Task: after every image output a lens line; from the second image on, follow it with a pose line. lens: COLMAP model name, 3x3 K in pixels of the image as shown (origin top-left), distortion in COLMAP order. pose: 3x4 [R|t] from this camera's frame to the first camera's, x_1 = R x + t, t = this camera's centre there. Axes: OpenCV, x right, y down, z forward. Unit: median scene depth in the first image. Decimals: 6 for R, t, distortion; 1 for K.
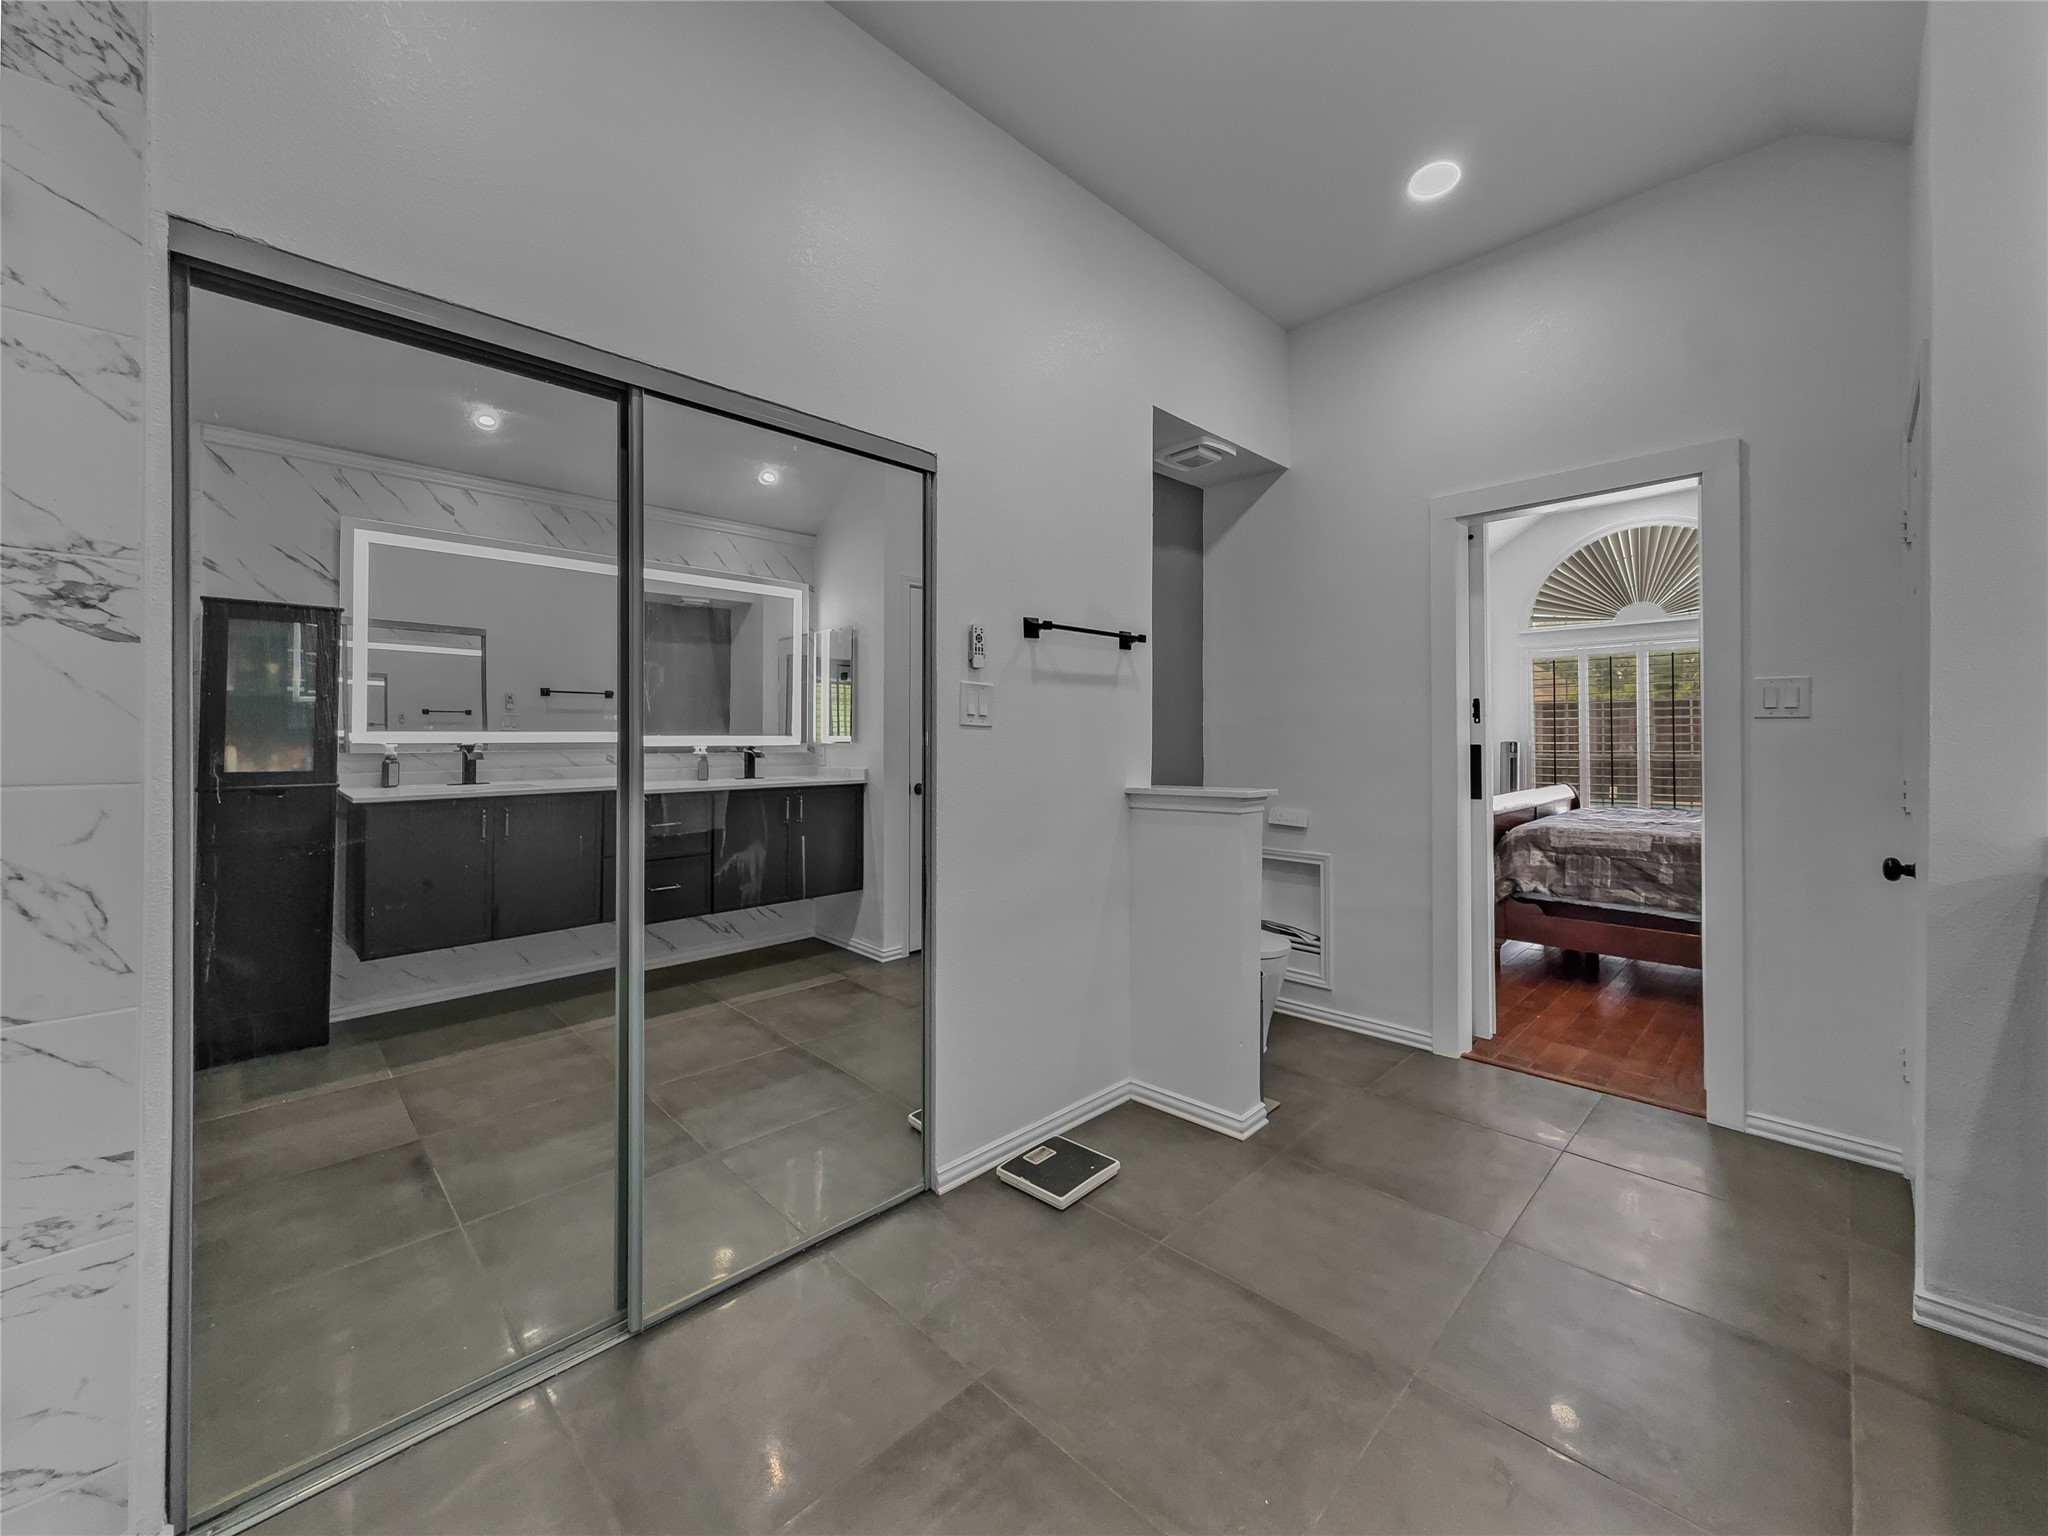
lens RADIAL K [[826.1, 0, 1028.3], [0, 826.1, 735.1], [0, 0, 1]] dist [0.001773, 0.001884]
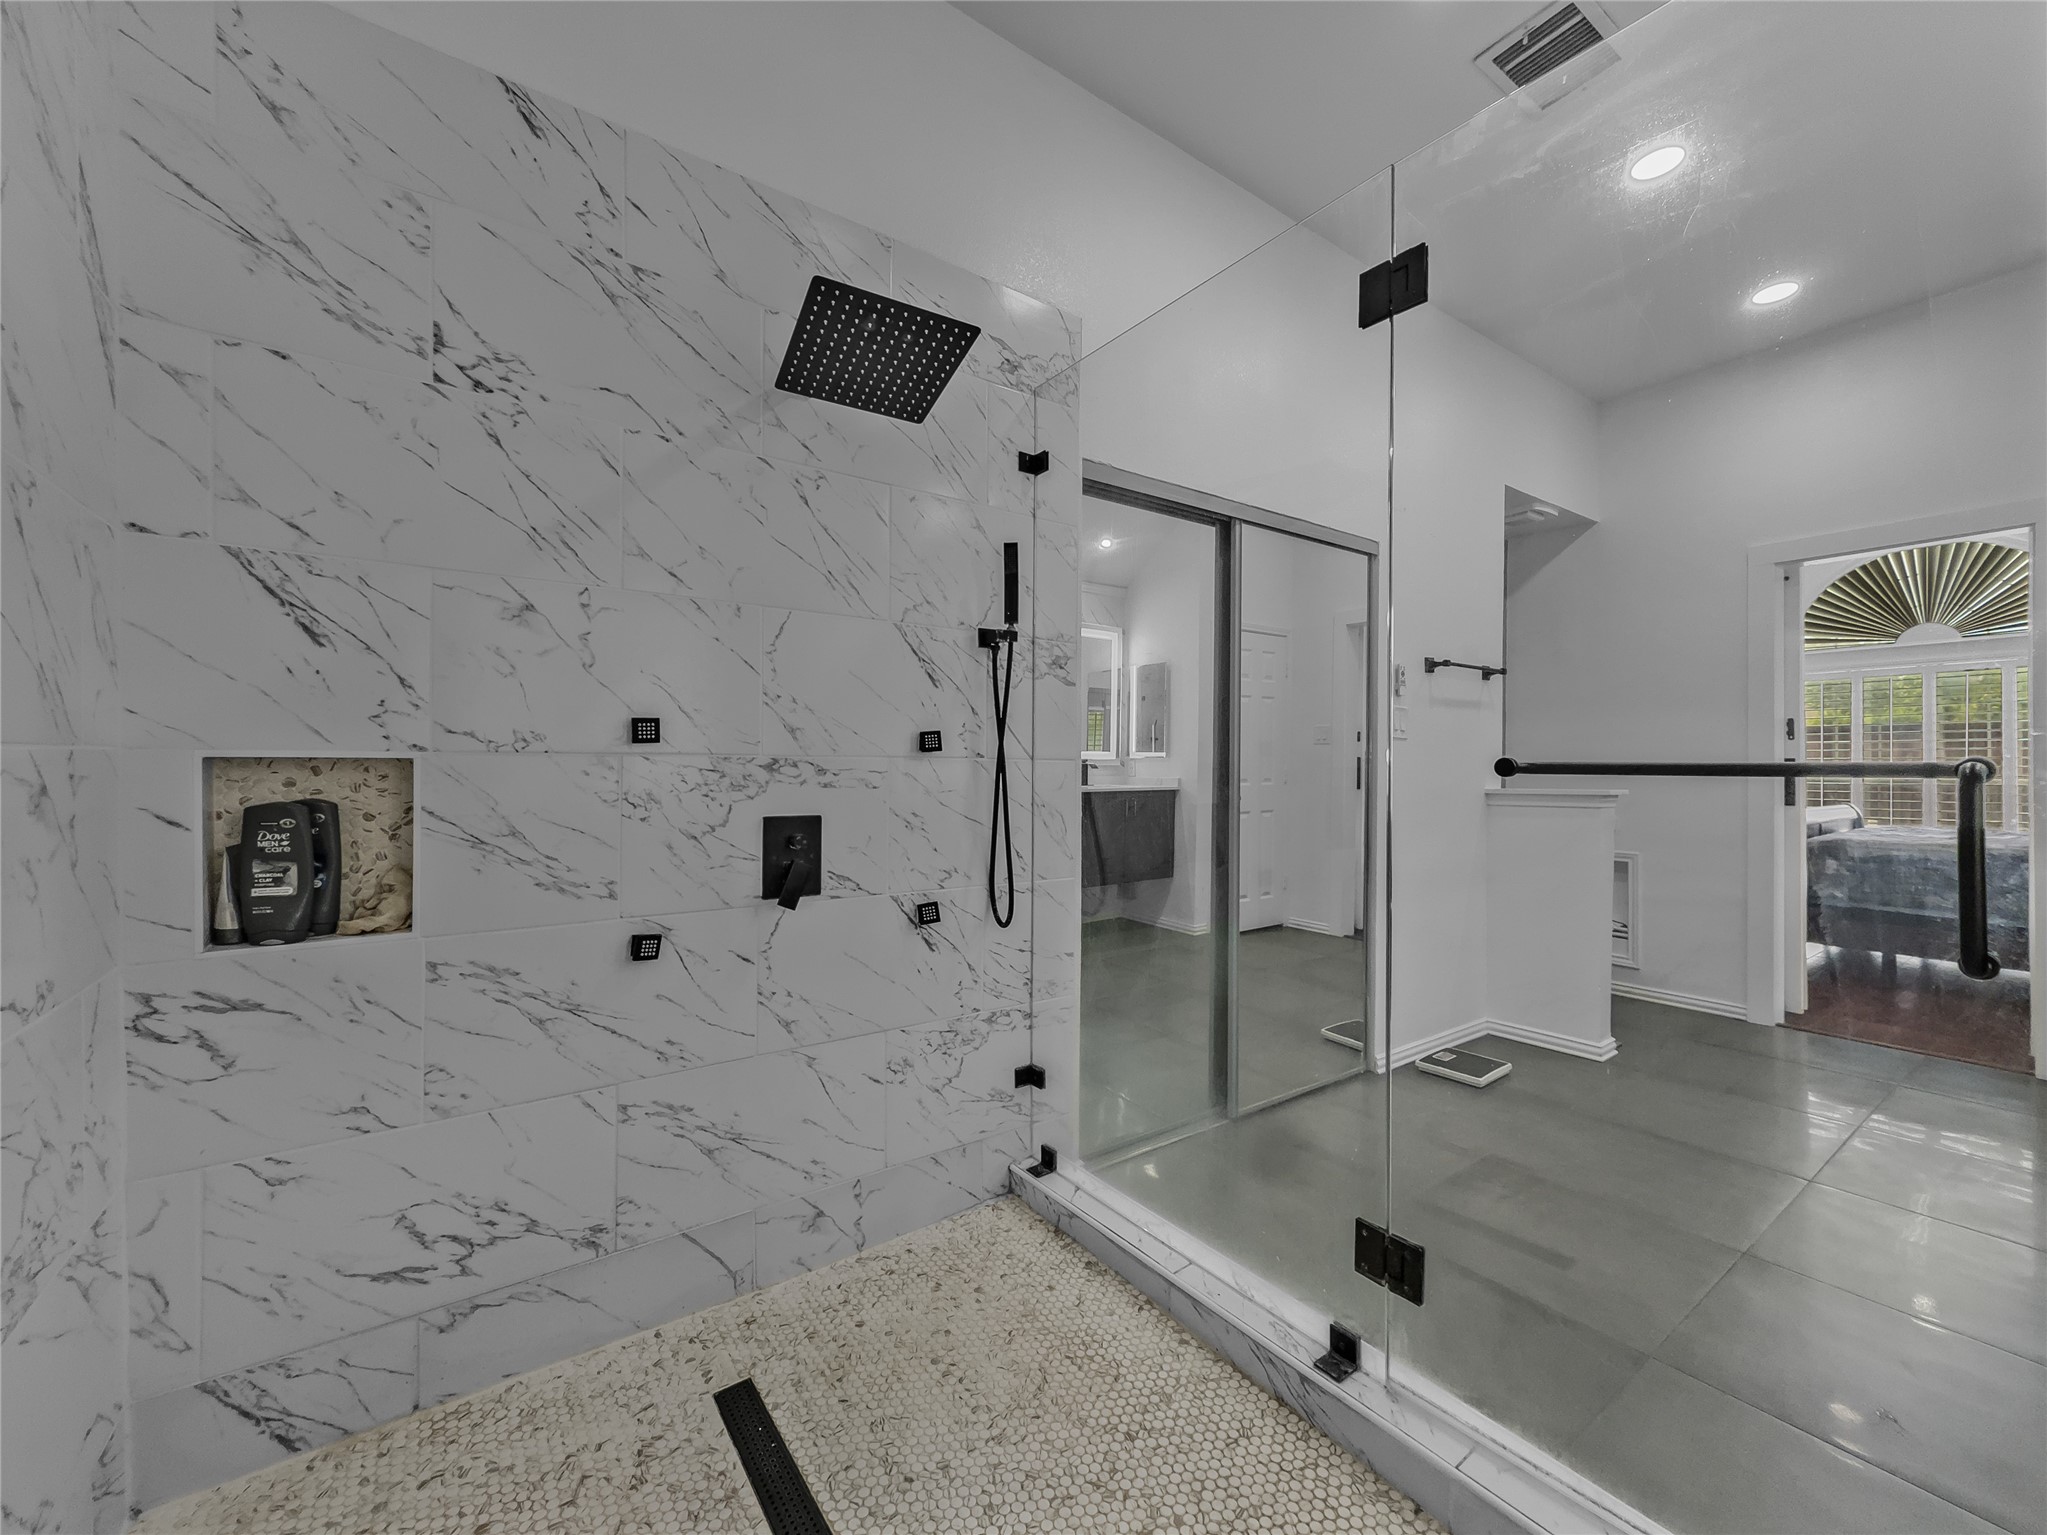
lens RADIAL K [[825.7, 0, 1022.6], [0, 825.7, 761.1], [0, 0, 1]] dist [0.001773, 0.001884]
pose [[0.985210, 0.007742, -0.171174, -0.316329], [-0.007546, 0.999970, 0.001796, 0.020958], [0.171183, -0.000478, 0.985239, -0.323760]]
